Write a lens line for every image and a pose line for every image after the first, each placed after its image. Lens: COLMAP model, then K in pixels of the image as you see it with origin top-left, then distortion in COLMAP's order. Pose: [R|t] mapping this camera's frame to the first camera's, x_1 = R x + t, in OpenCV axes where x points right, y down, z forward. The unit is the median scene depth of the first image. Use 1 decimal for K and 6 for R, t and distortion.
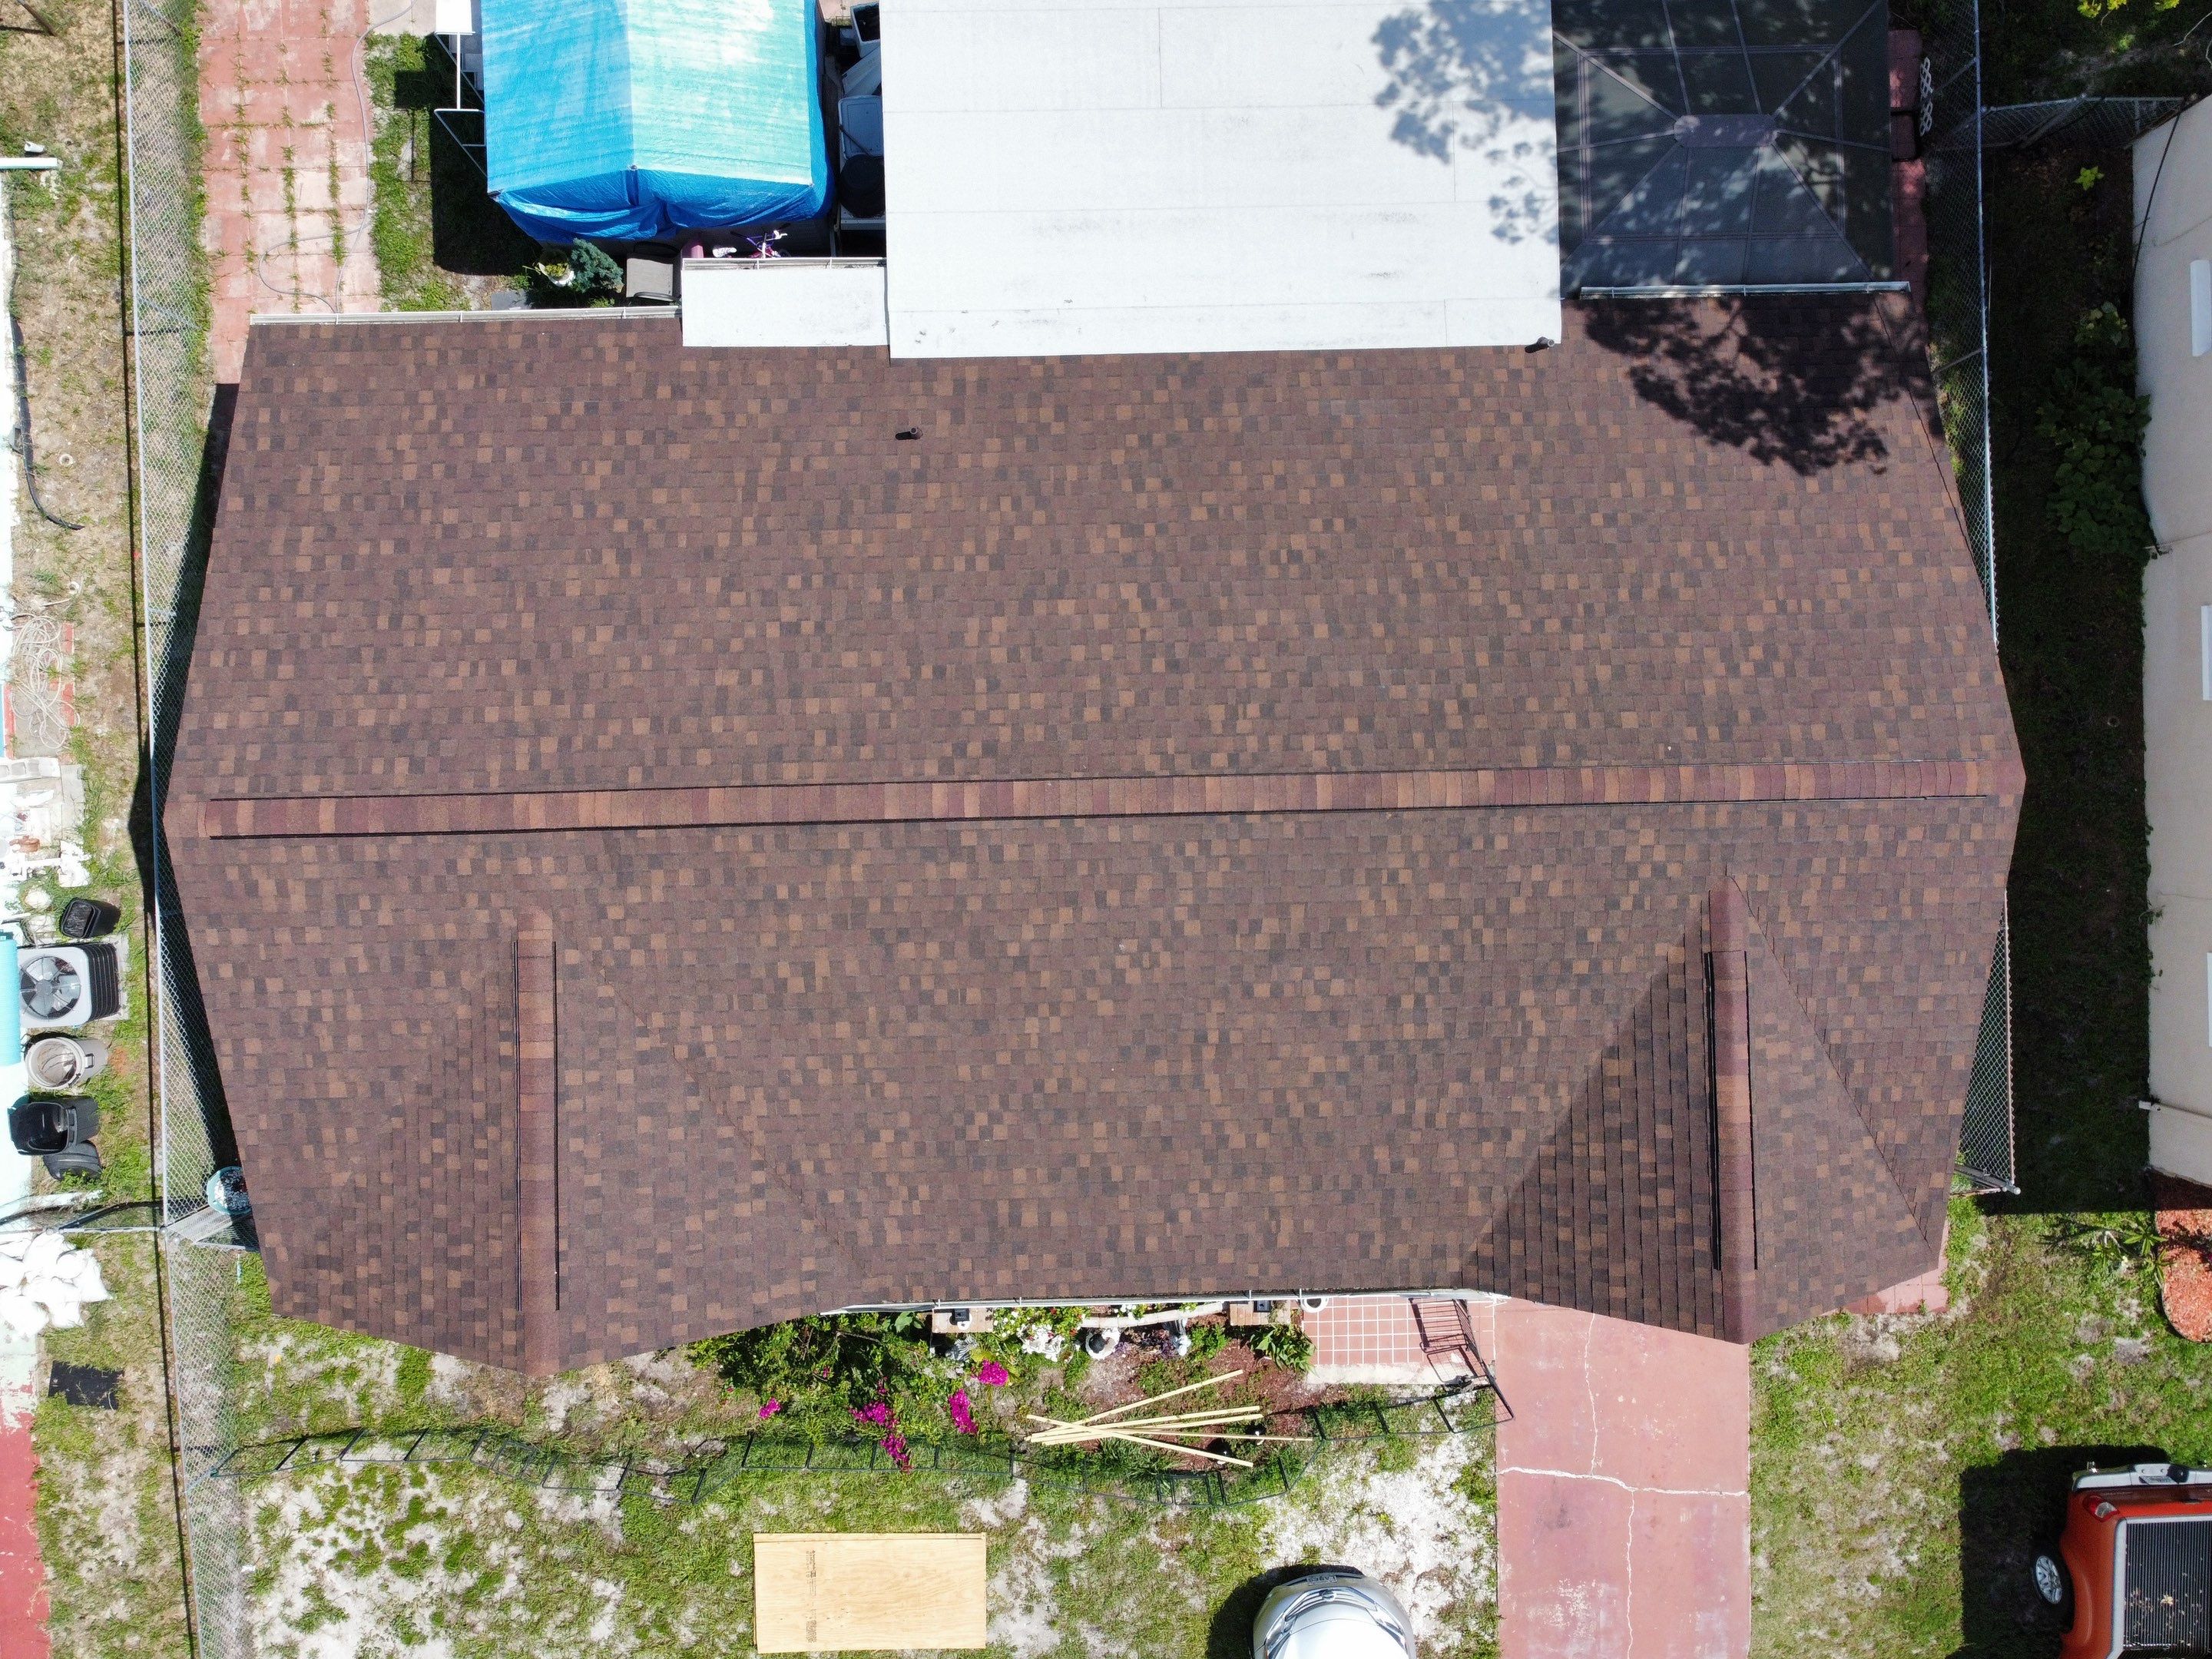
lens RADIAL K [[1691.1, 0, 1083.2], [0, 1691.1, 813.8], [0, 0, 1]] dist [-0.004018, 0.011592]
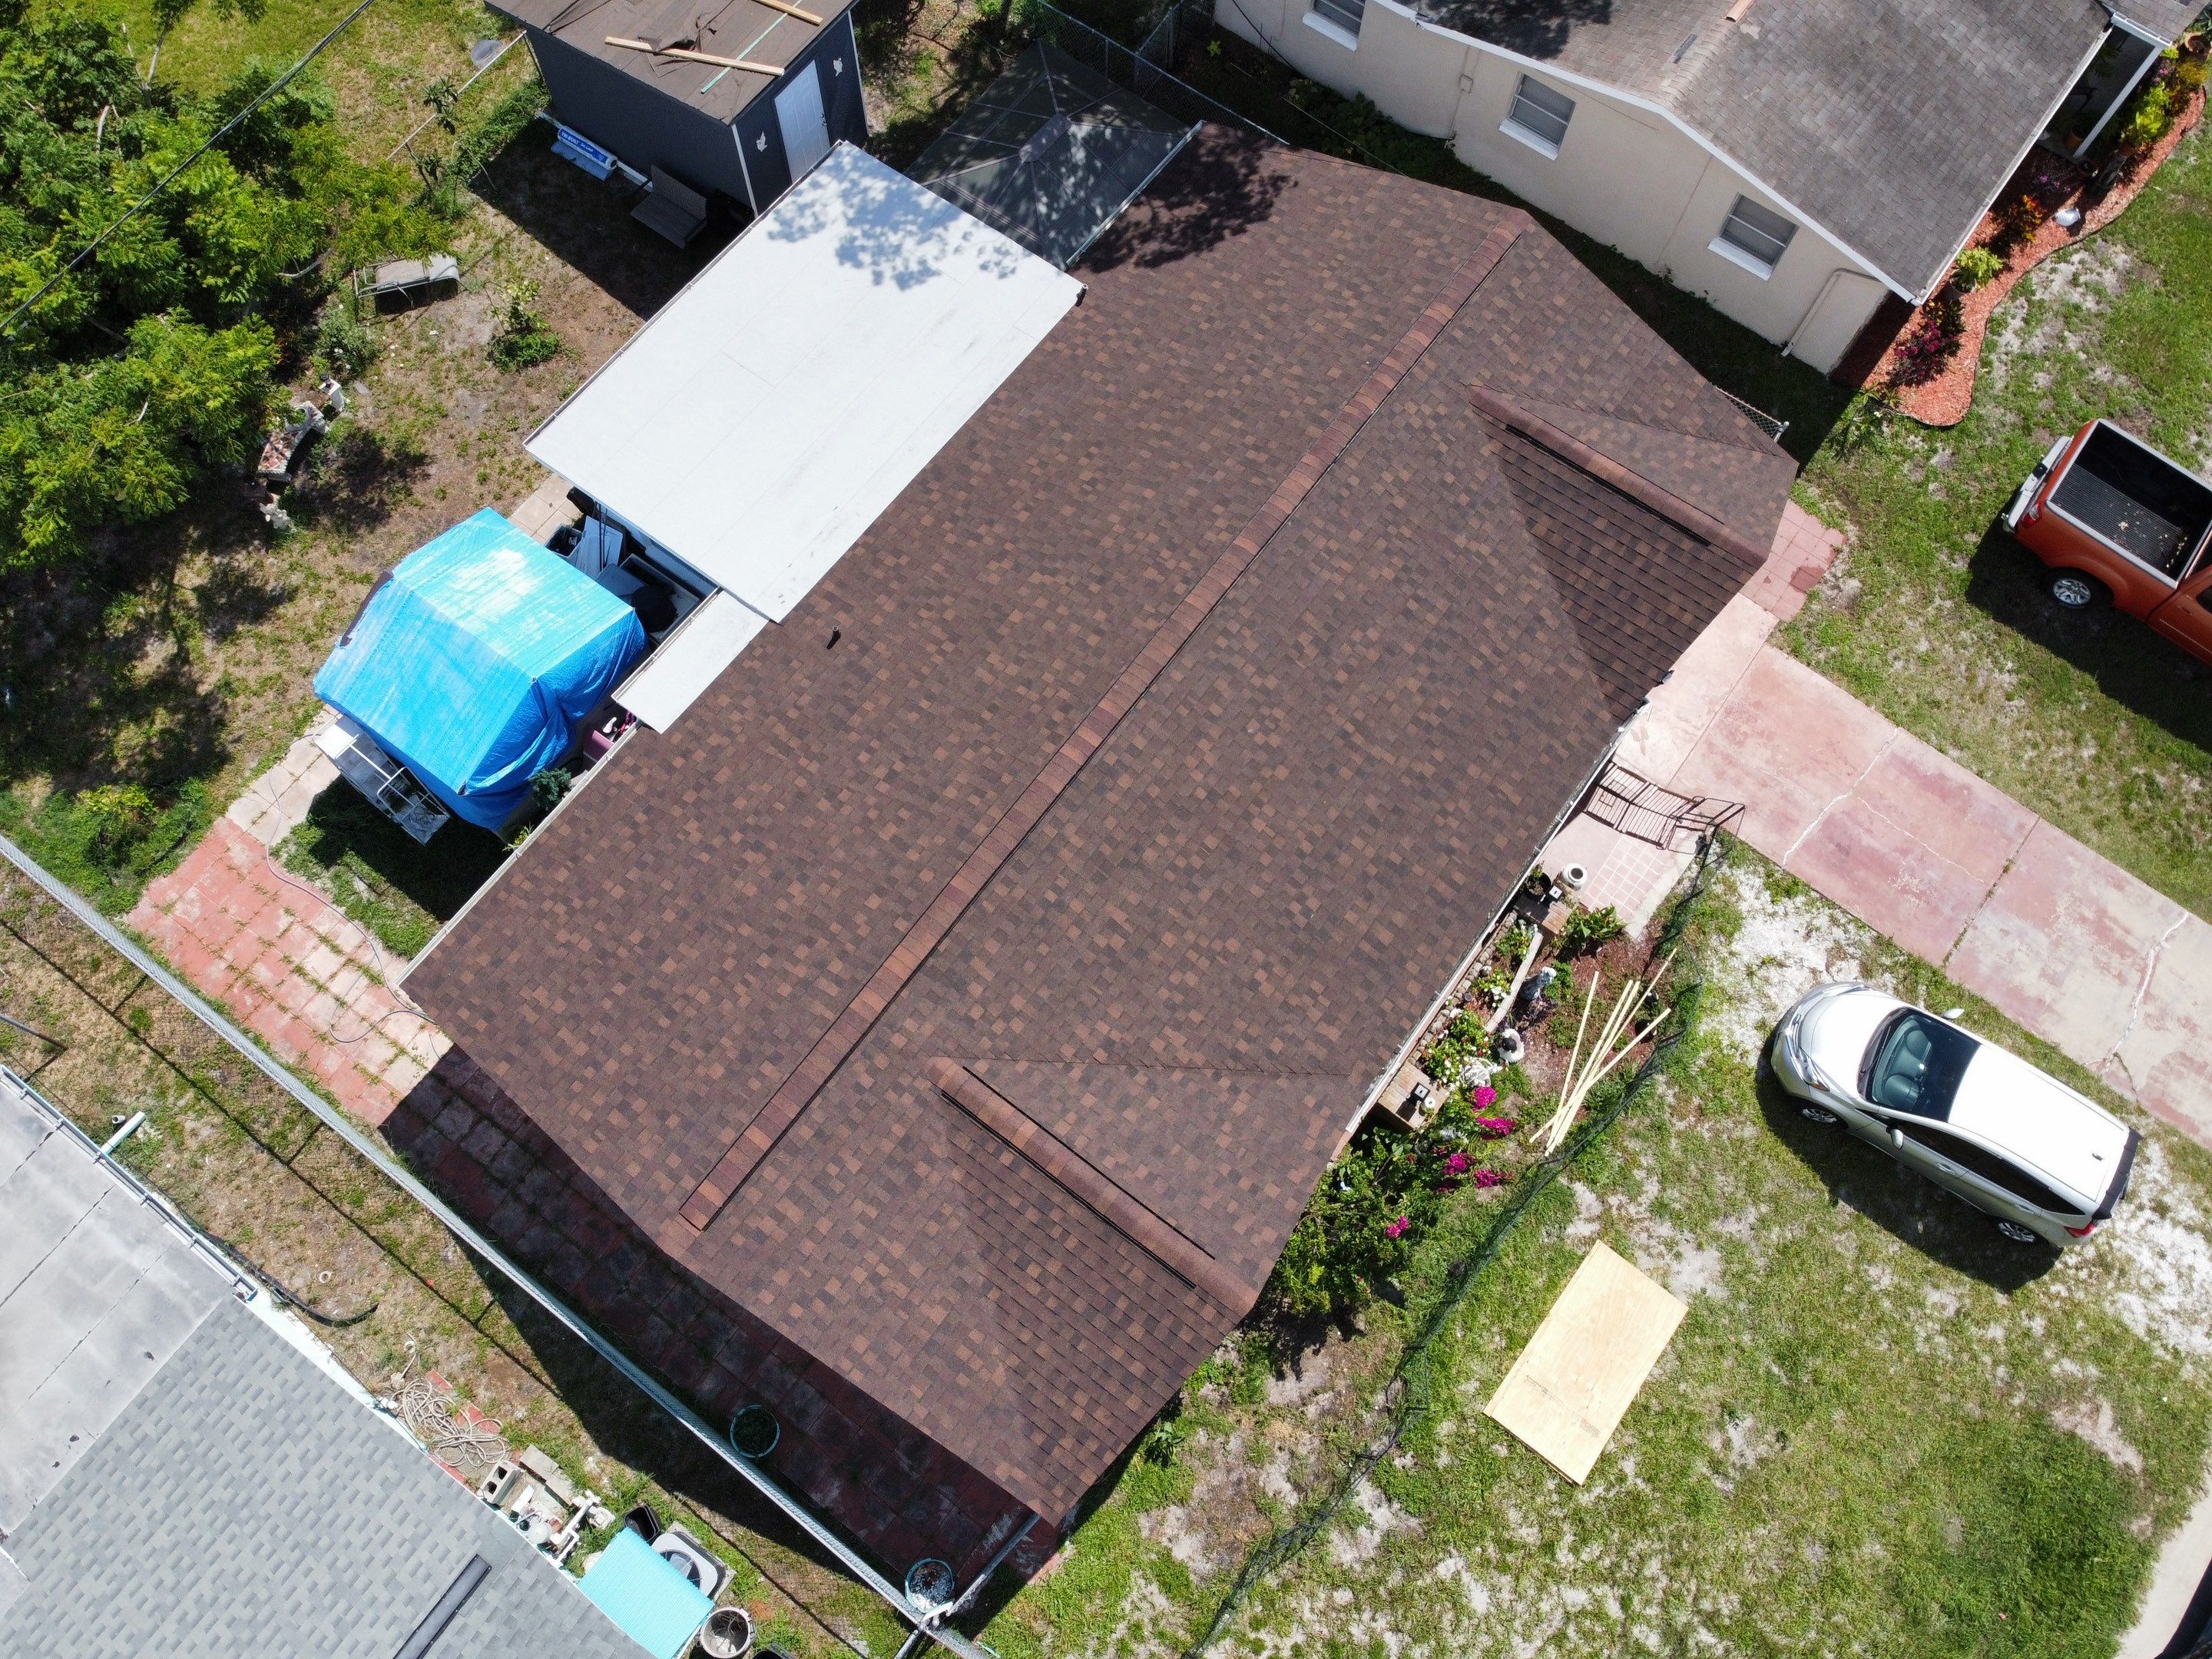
lens RADIAL K [[1684.4, 0, 1078.4], [0, 1684.4, 804.1], [0, 0, 1]] dist [-0.000201, -0.010473]
pose [[0.621357, -0.731688, 0.280265, -0.375276], [0.783528, 0.580222, -0.222320, 0.240916], [0.000053, 0.357736, 0.933823, -0.137336]]
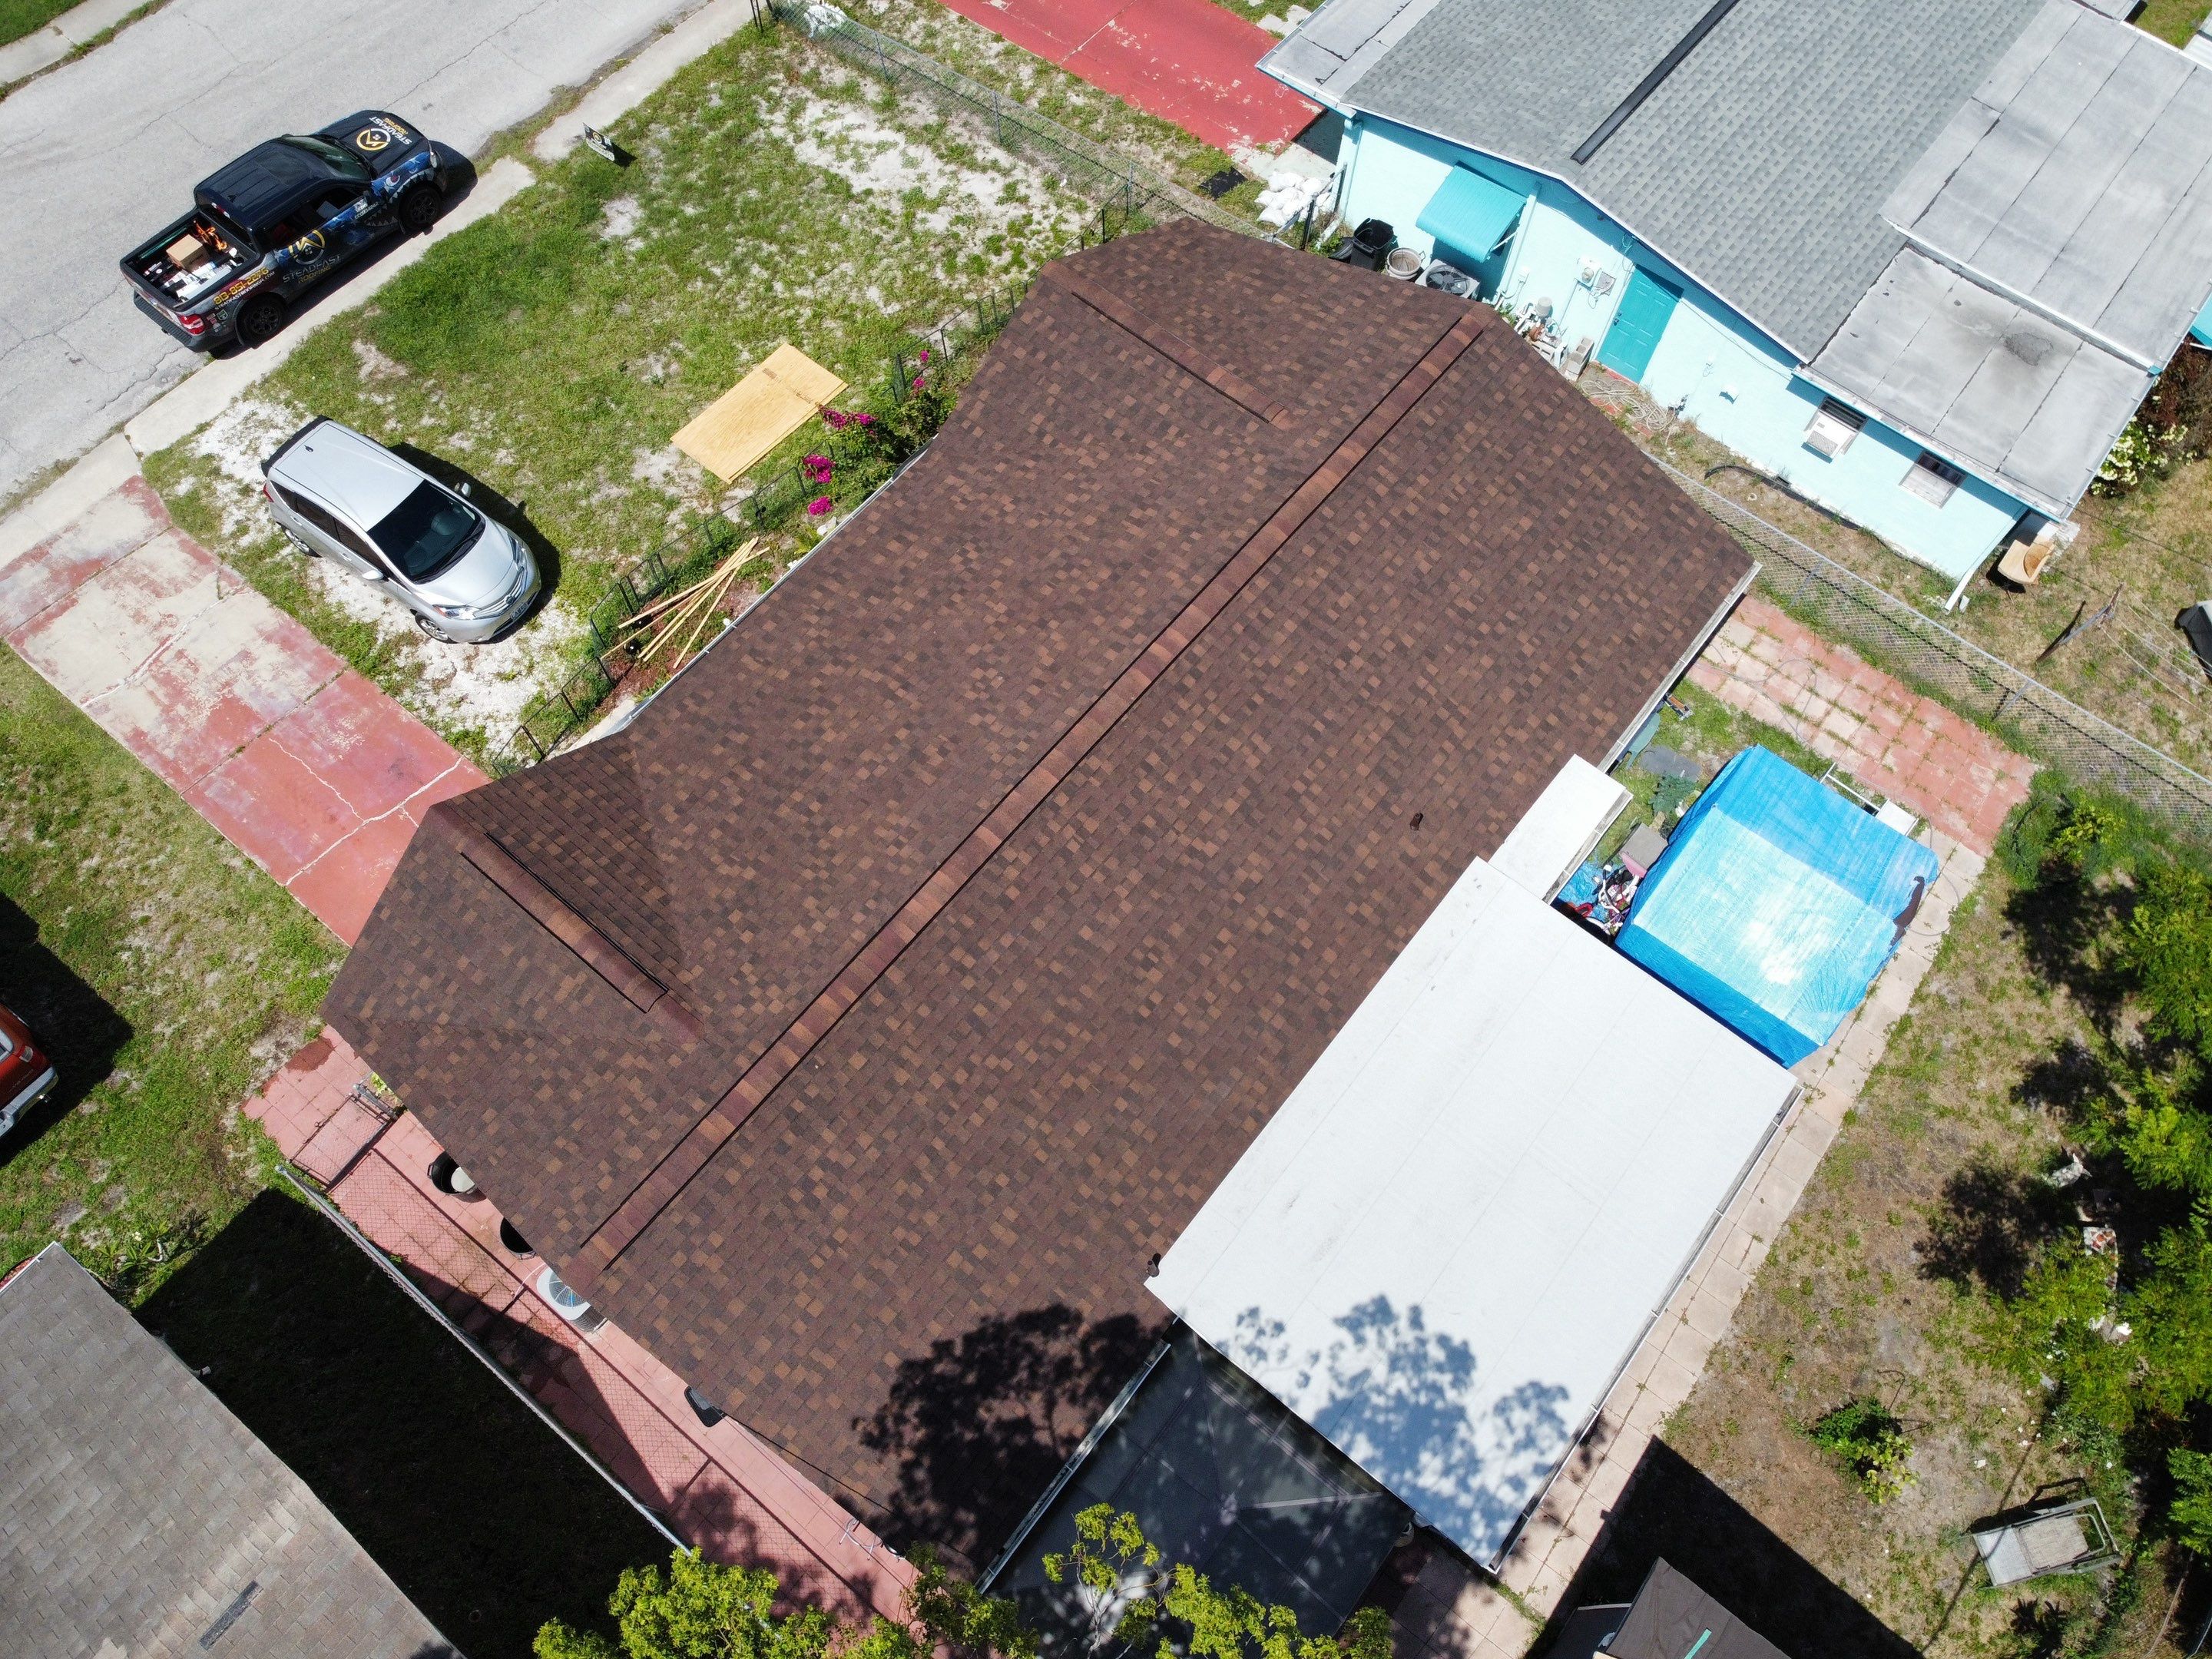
lens RADIAL K [[1651.5, 0, 1078.0], [0, 1651.5, 820.7], [0, 0, 1]] dist [0.013411, -0.007591]
pose [[-0.648211, 0.666983, -0.367365, 0.434854], [-0.760578, -0.590355, 0.270191, -0.310611], [-0.036663, 0.454550, 0.889966, -0.071375]]
